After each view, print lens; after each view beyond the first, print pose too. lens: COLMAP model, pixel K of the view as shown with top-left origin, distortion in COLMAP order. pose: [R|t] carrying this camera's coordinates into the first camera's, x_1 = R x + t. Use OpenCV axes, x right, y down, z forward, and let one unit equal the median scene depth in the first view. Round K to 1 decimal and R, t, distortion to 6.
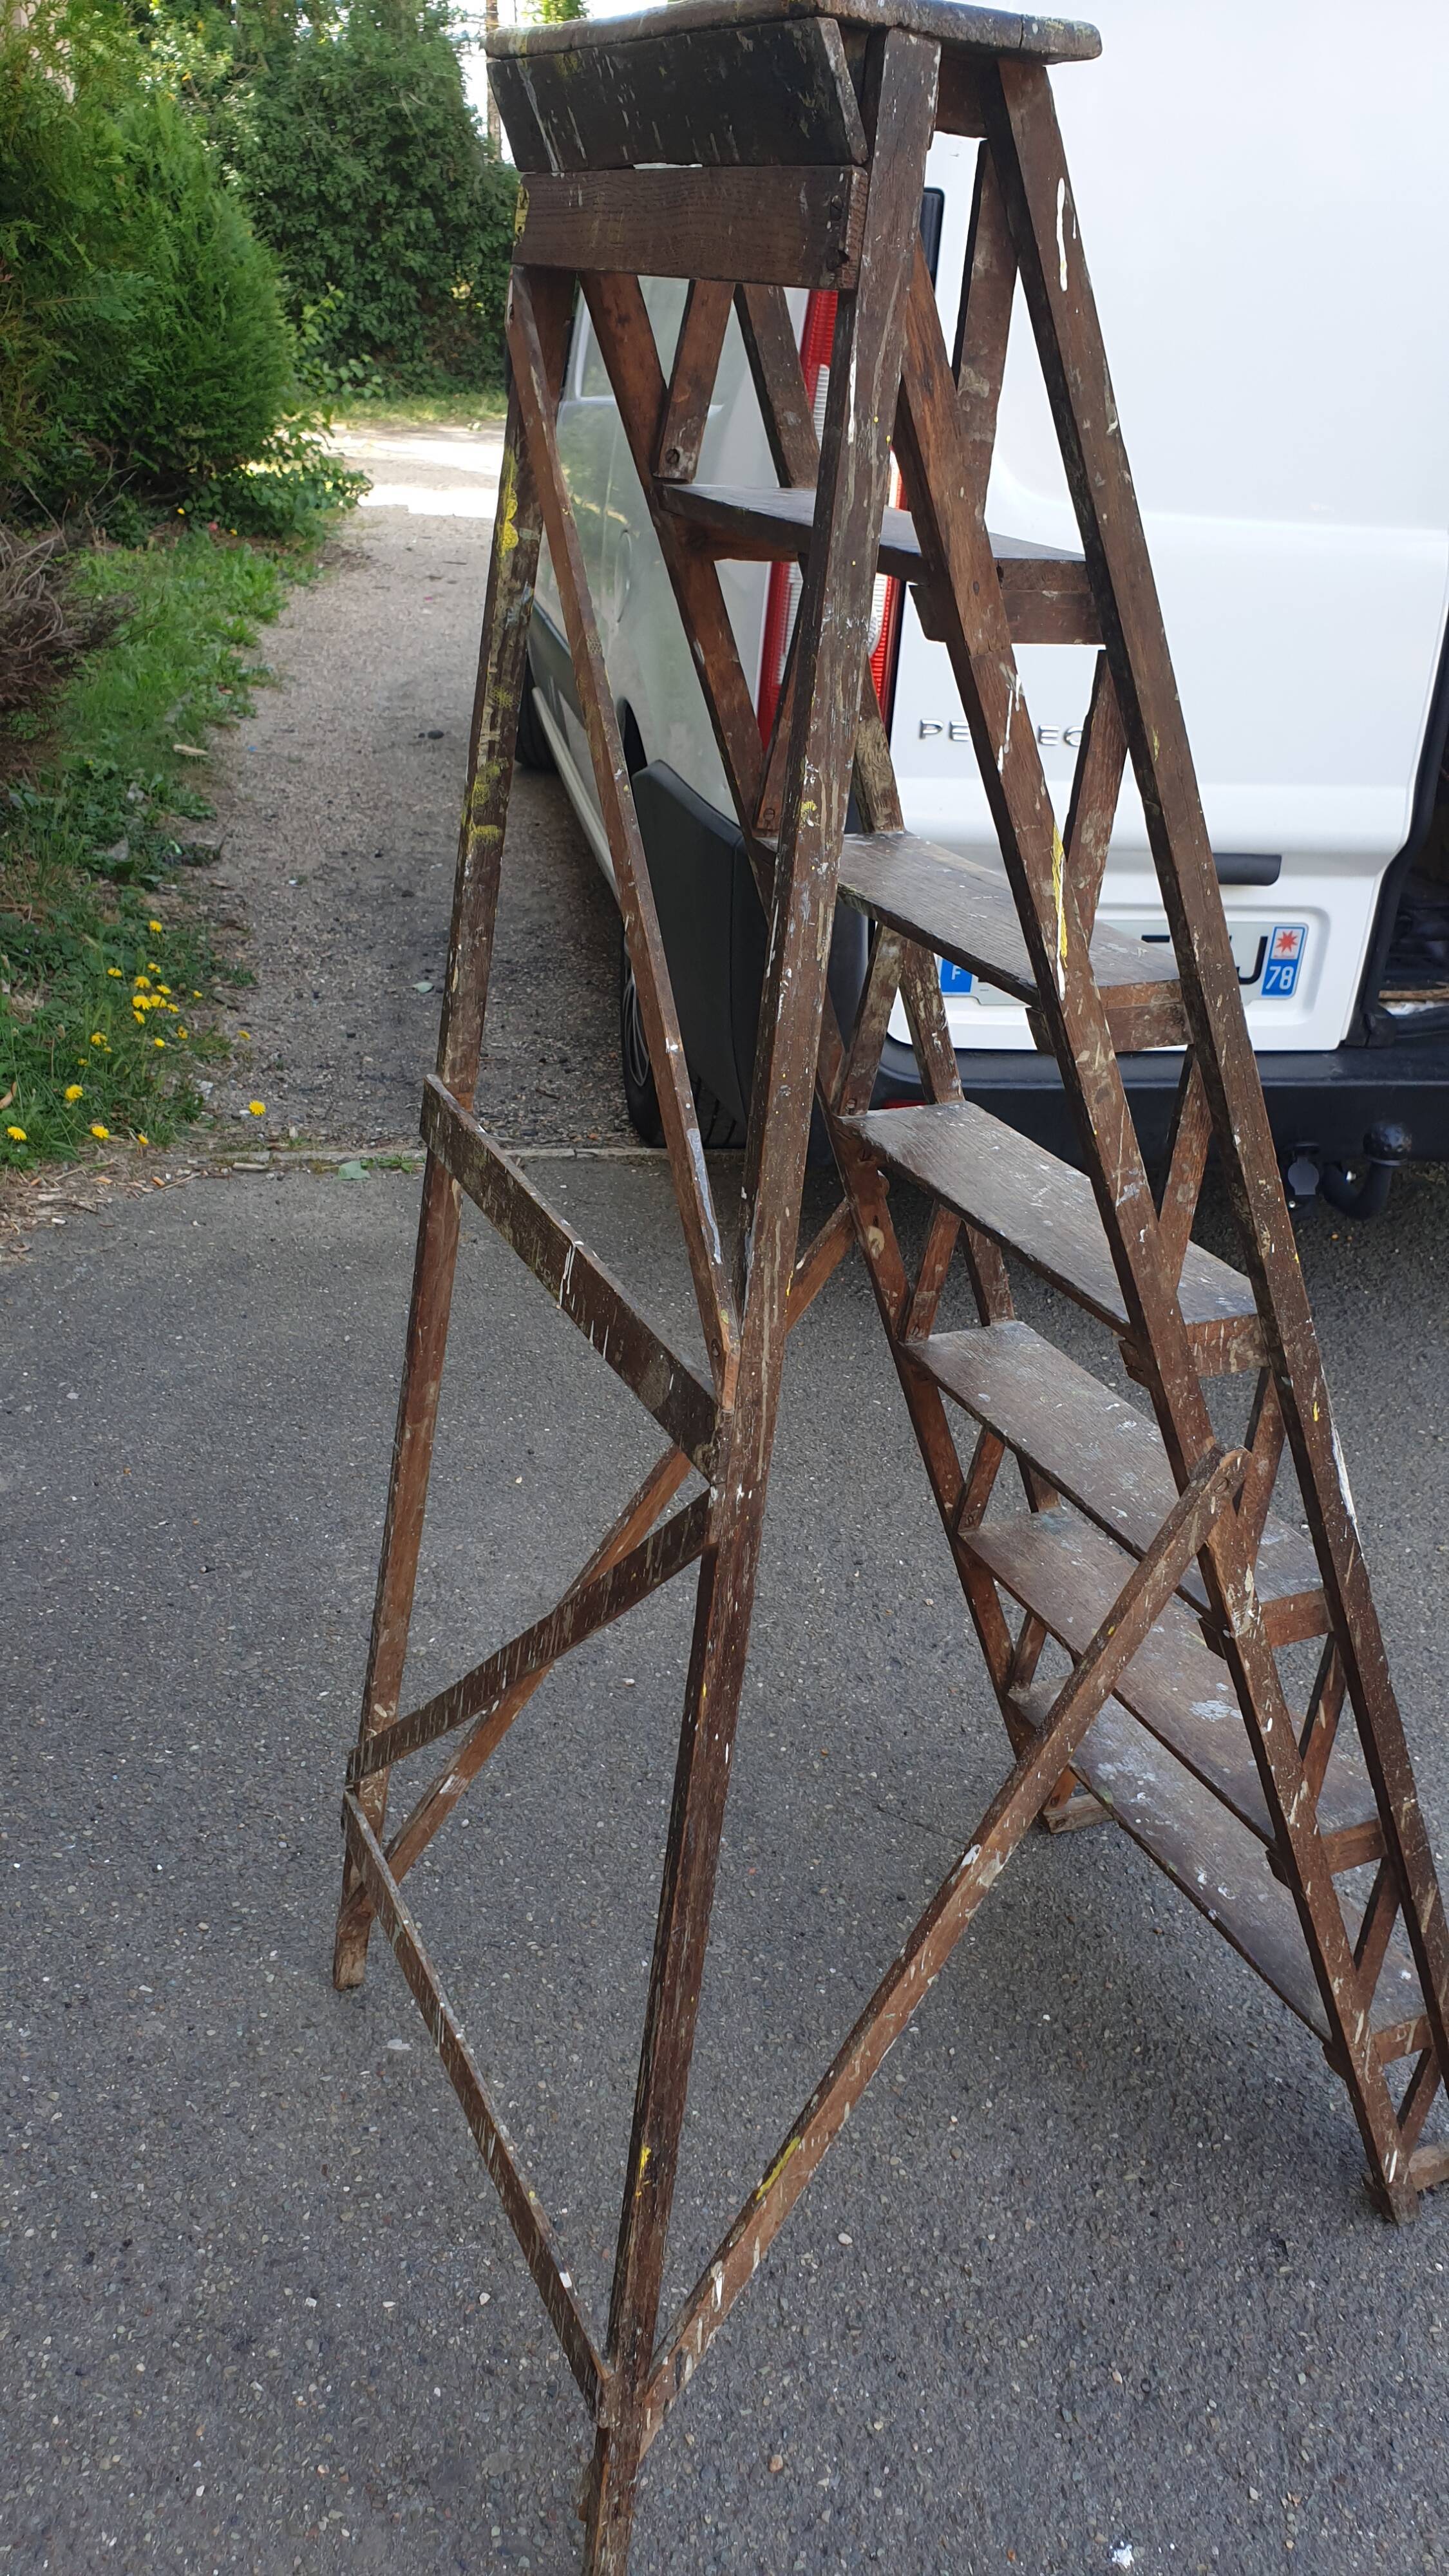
lens RADIAL K [[1985.5, 0, 724.5], [0, 1985.5, 1288.0], [0, 0, 1]] dist [-0.038340, 0.097969]
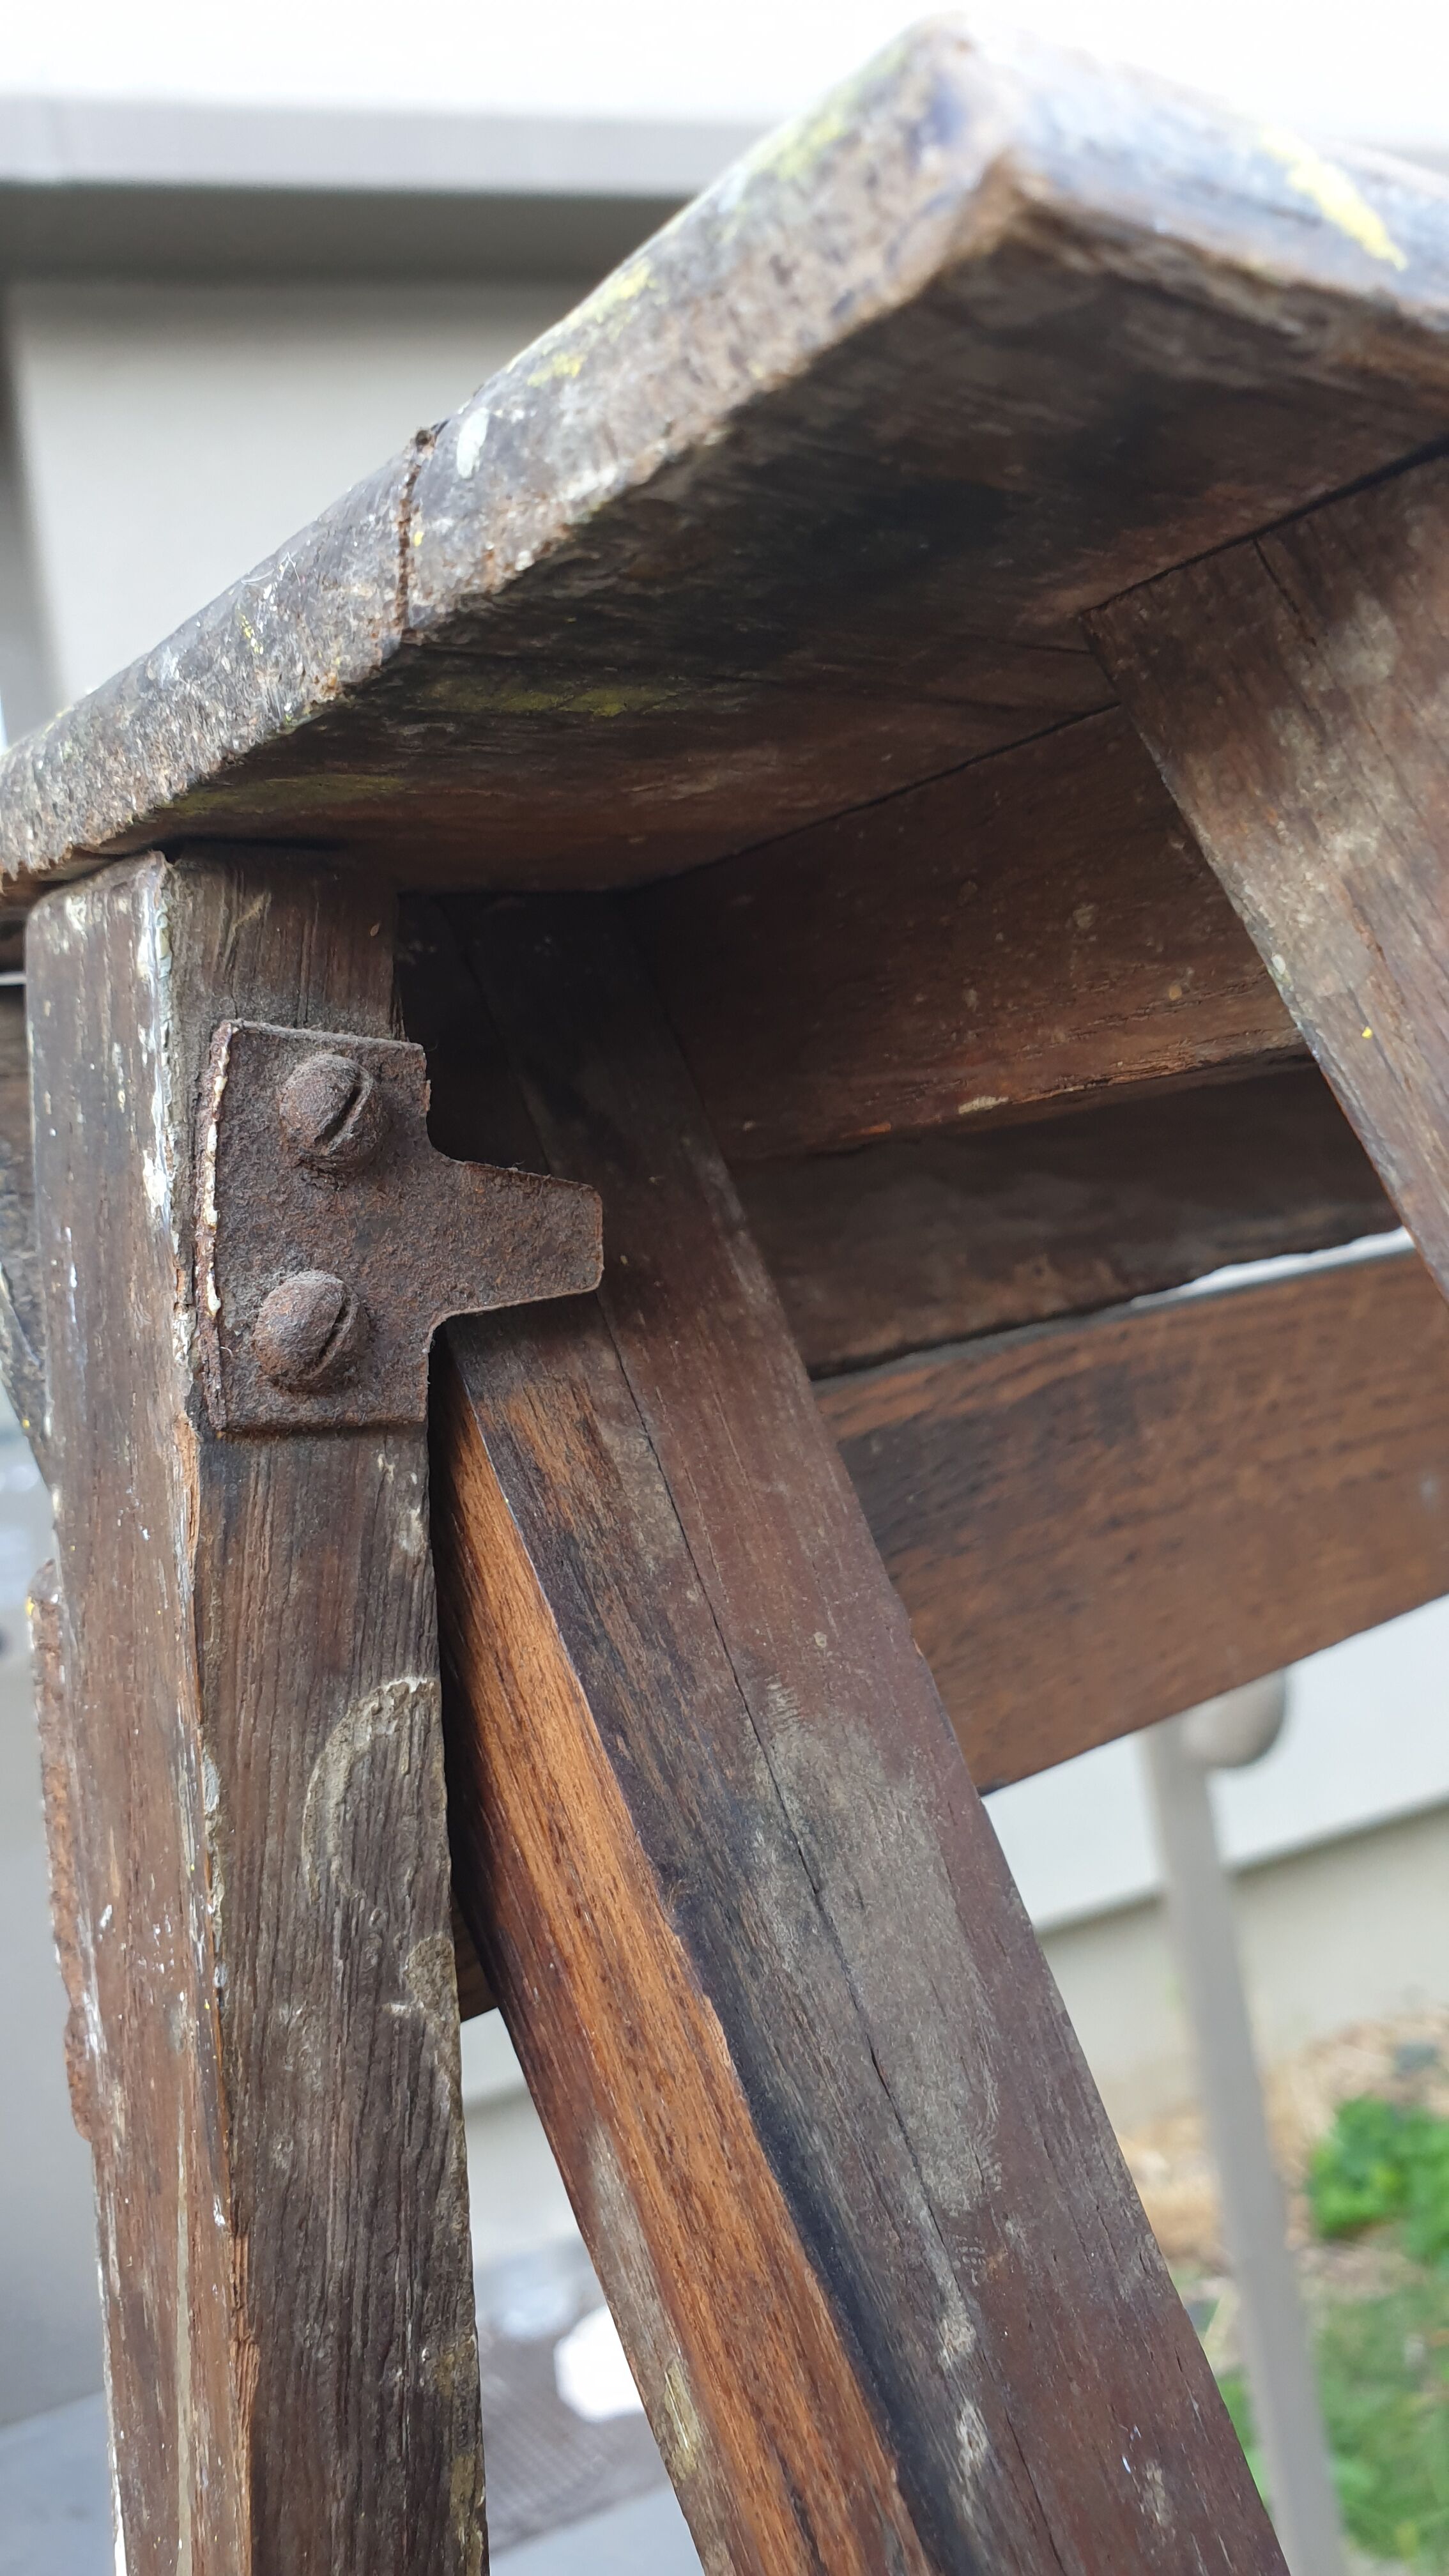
lens RADIAL K [[1985.5, 0, 724.5], [0, 1985.5, 1288.0], [0, 0, 1]] dist [-0.038340, 0.097969]
pose [[0.215918, -0.103410, -0.970920, 0.138160], [-0.275446, 0.947538, -0.162175, -0.297284], [0.936754, 0.302453, 0.176107, 0.524859]]
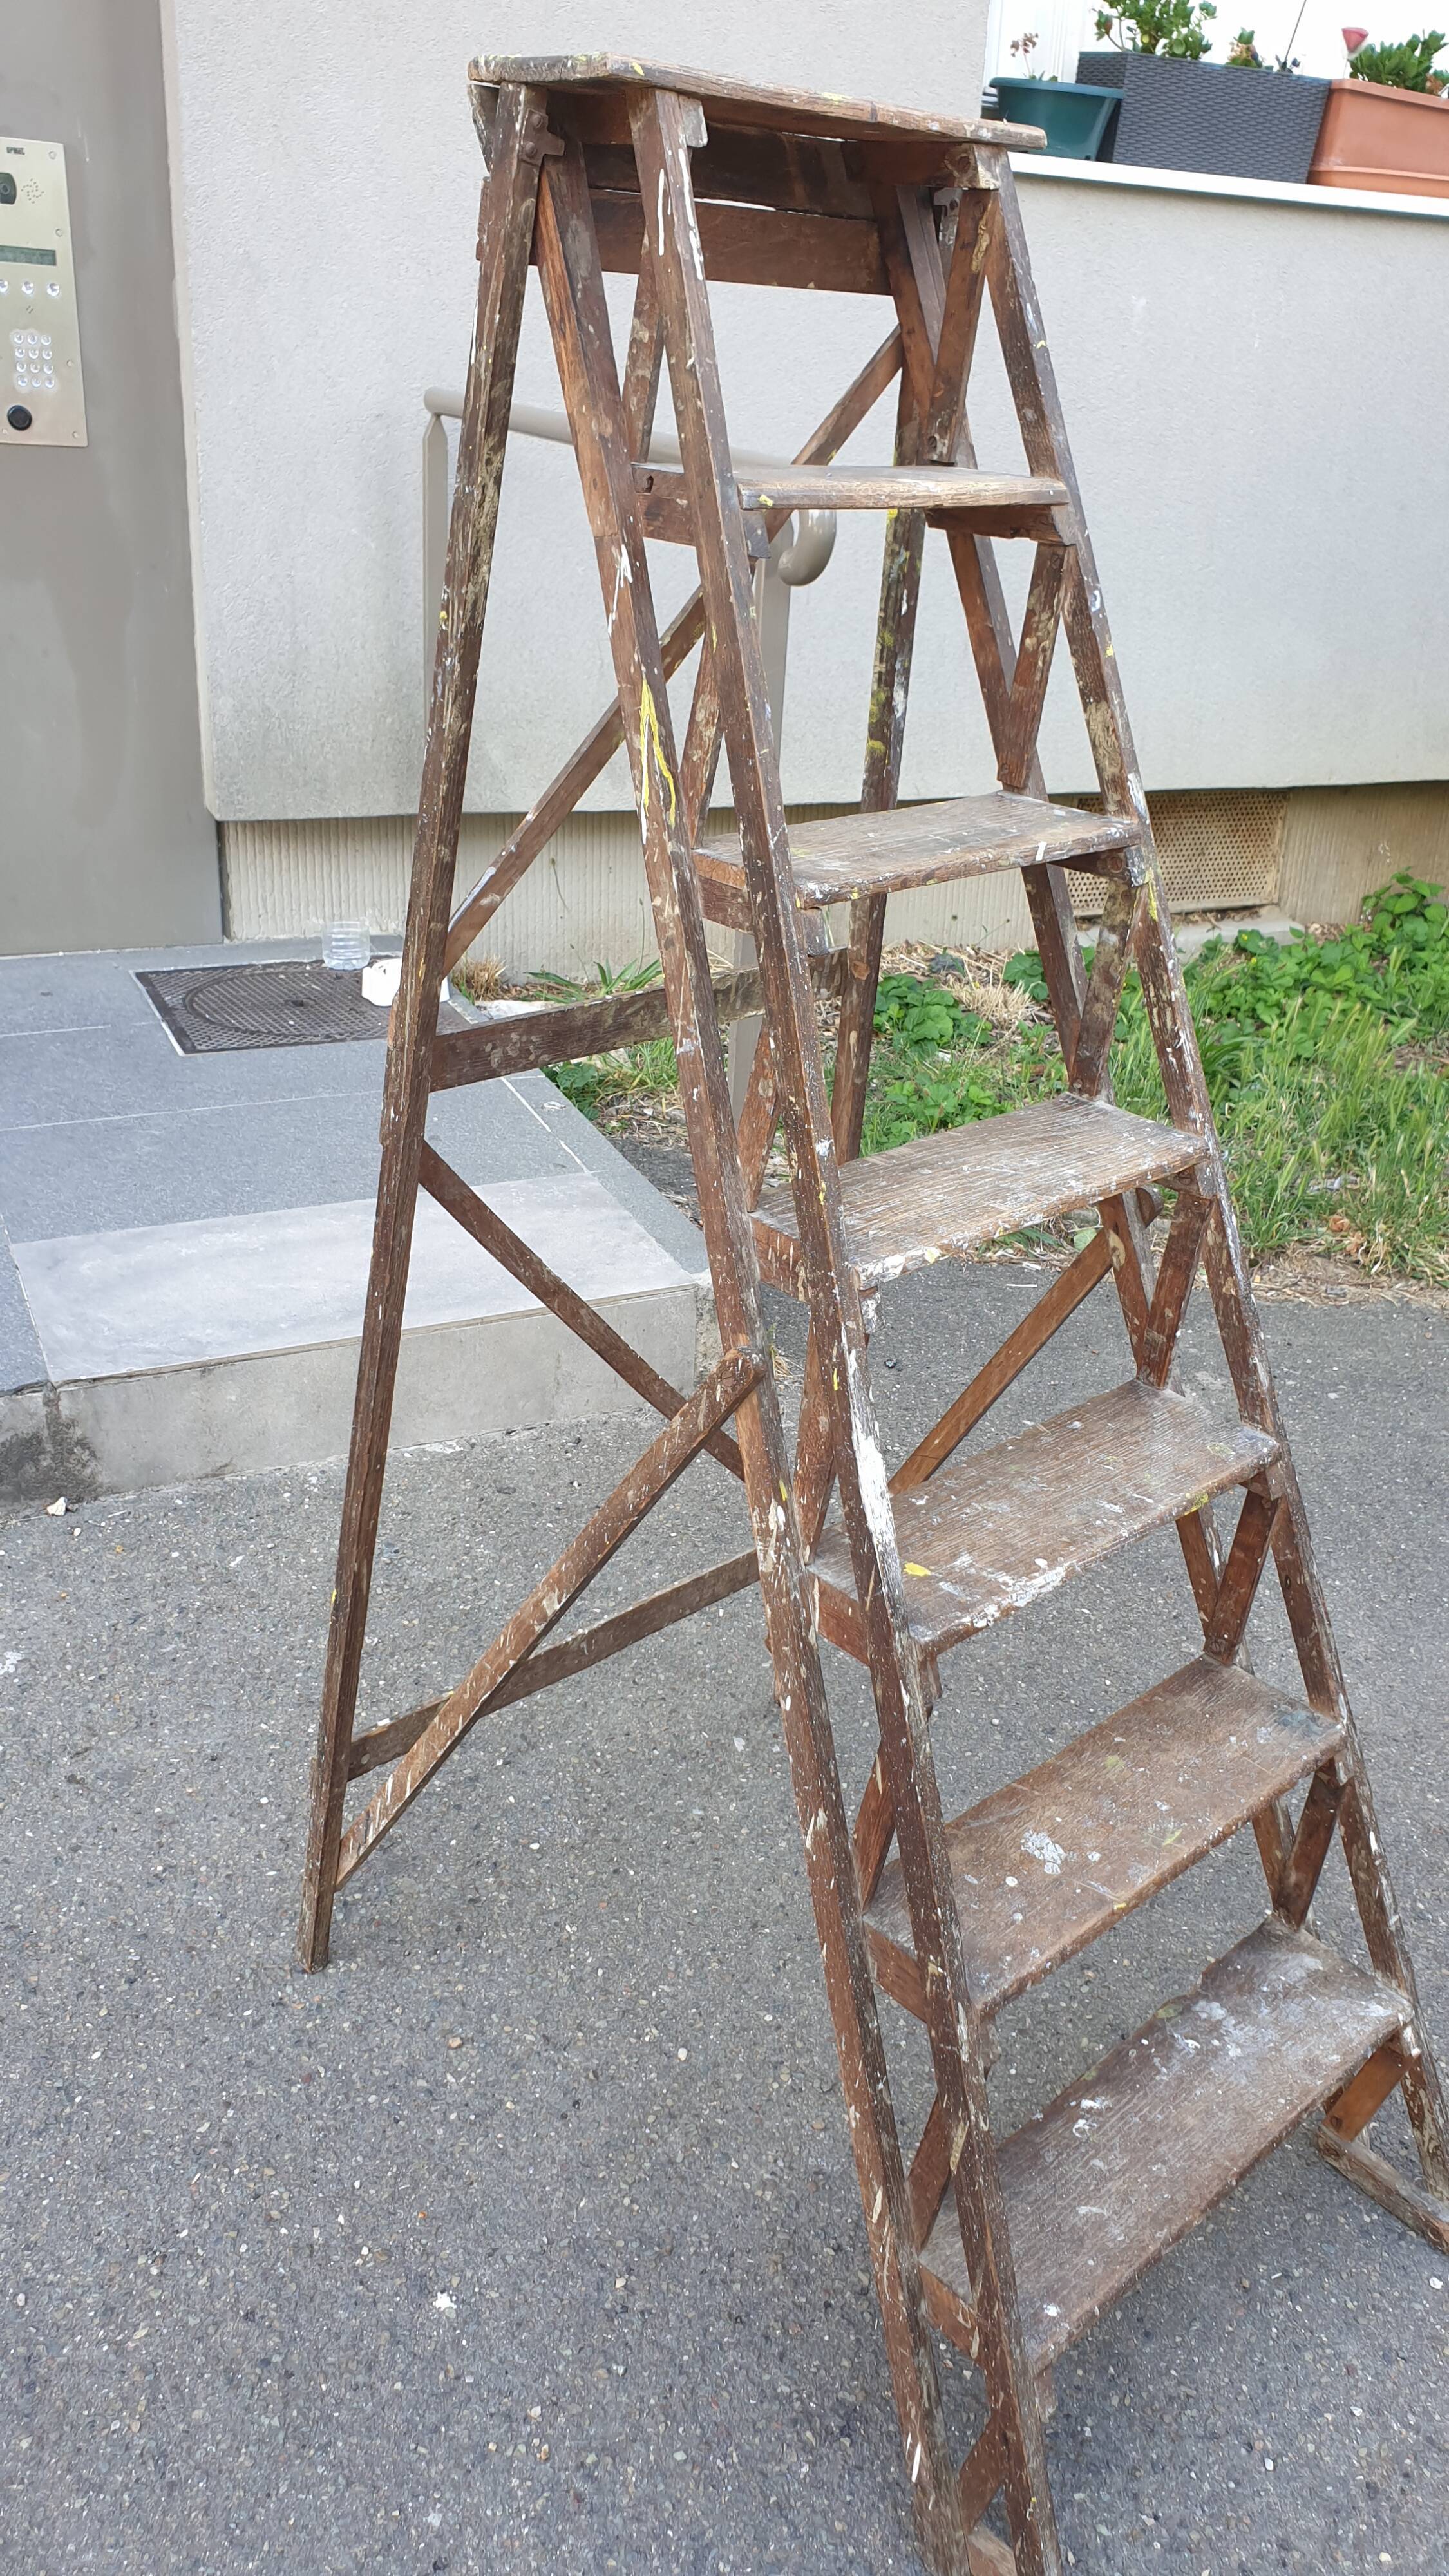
lens RADIAL K [[2017.5, 0, 724.5], [0, 2017.5, 1288.0], [0, 0, 1]] dist [-0.031055, 0.065349]
pose [[0.294020, 0.358818, -0.885891, 0.902217], [-0.467864, 0.862254, 0.193965, -0.115017], [0.833460, 0.357446, 0.421397, 0.418149]]
